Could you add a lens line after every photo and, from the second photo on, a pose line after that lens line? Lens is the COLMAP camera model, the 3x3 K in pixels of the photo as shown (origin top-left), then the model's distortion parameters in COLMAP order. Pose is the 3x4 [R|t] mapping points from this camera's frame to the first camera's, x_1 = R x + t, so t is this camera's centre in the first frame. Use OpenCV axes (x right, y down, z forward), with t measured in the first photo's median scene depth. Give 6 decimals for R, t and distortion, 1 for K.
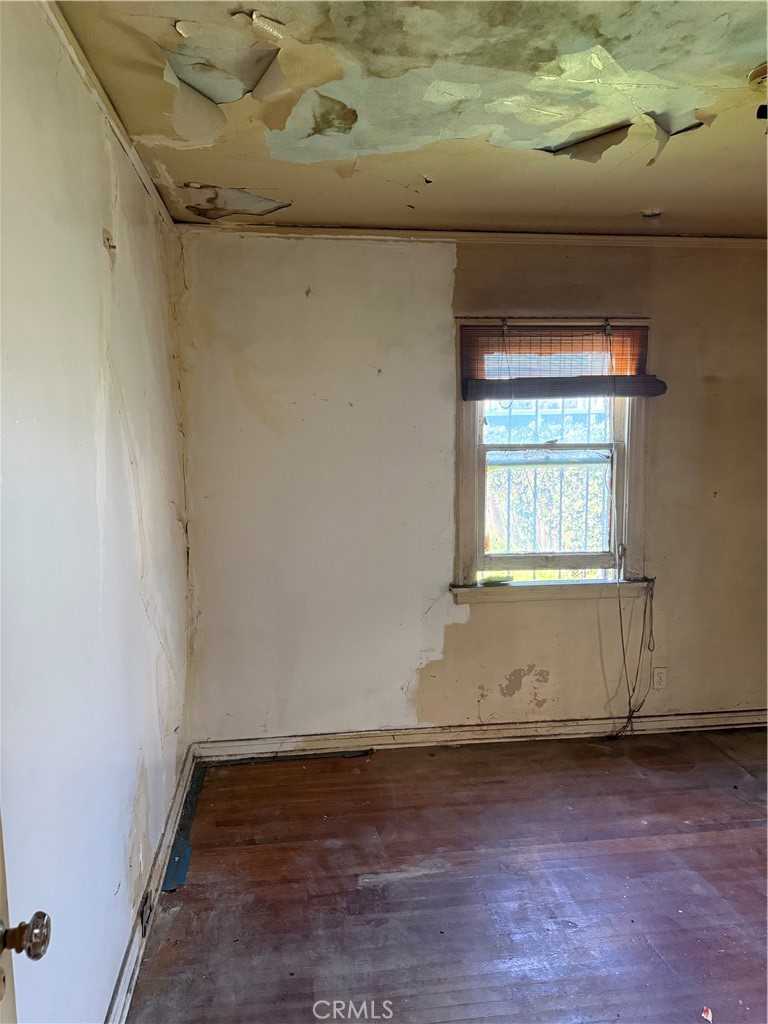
lens RADIAL K [[722.3, 0, 383.7], [0, 722.3, 518.0], [0, 0, 1]] dist [0.067695, -0.070248]
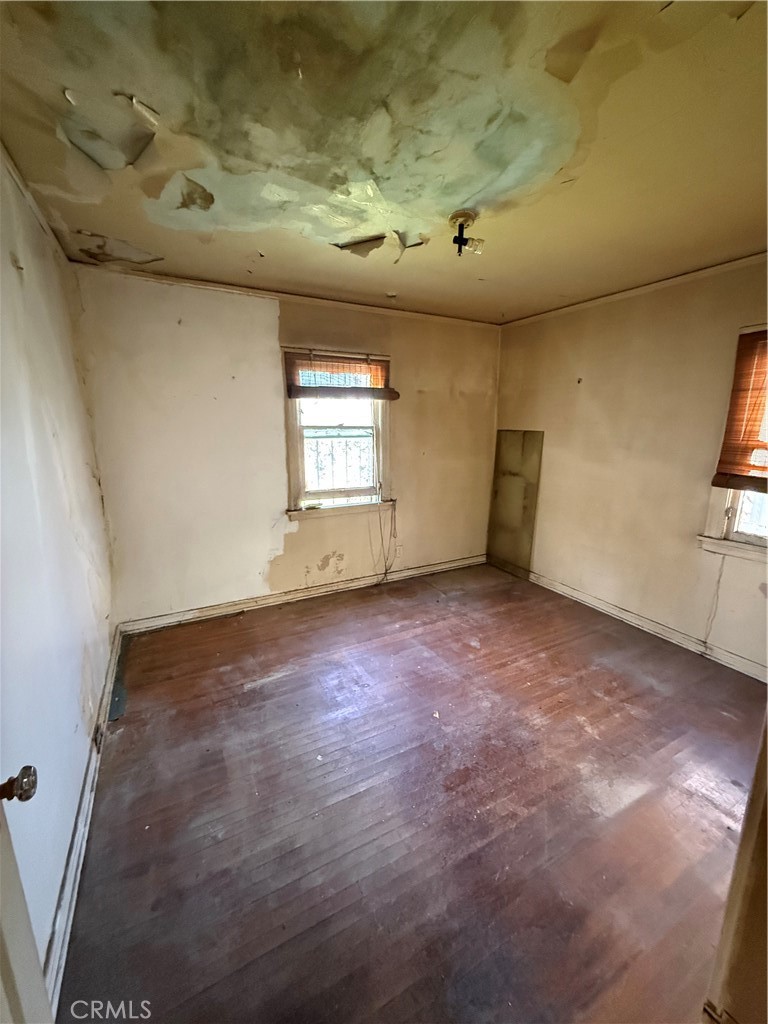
lens RADIAL K [[407.9, 0, 382.3], [0, 407.9, 508.5], [0, 0, 1]] dist [0.003898, -0.000361]
pose [[0.936812, -0.061539, 0.344379, -0.031349], [0.030564, 0.995040, 0.094665, 0.007290], [-0.348496, -0.078158, 0.934046, 0.040705]]
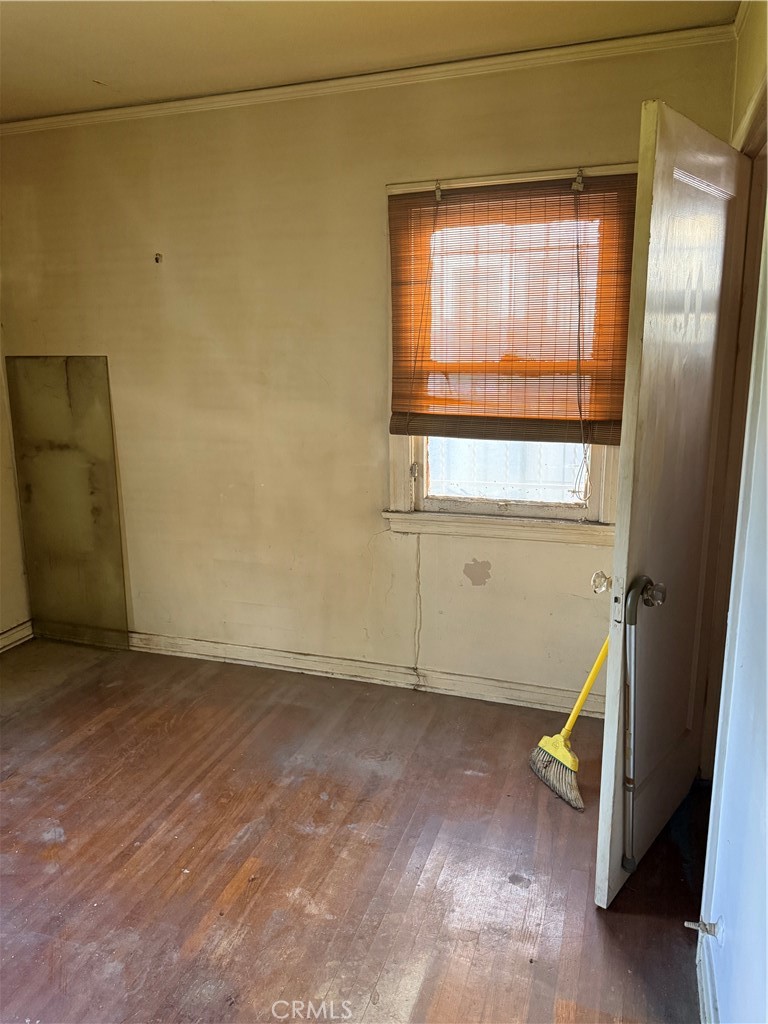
lens RADIAL K [[722.3, 0, 380.9], [0, 722.3, 504.7], [0, 0, 1]] dist [0.067695, -0.070248]
pose [[0.444055, -0.197526, 0.873956, 0.035750], [0.117936, 0.979796, 0.161524, -0.002576], [-0.888204, 0.031345, 0.458379, 0.172561]]
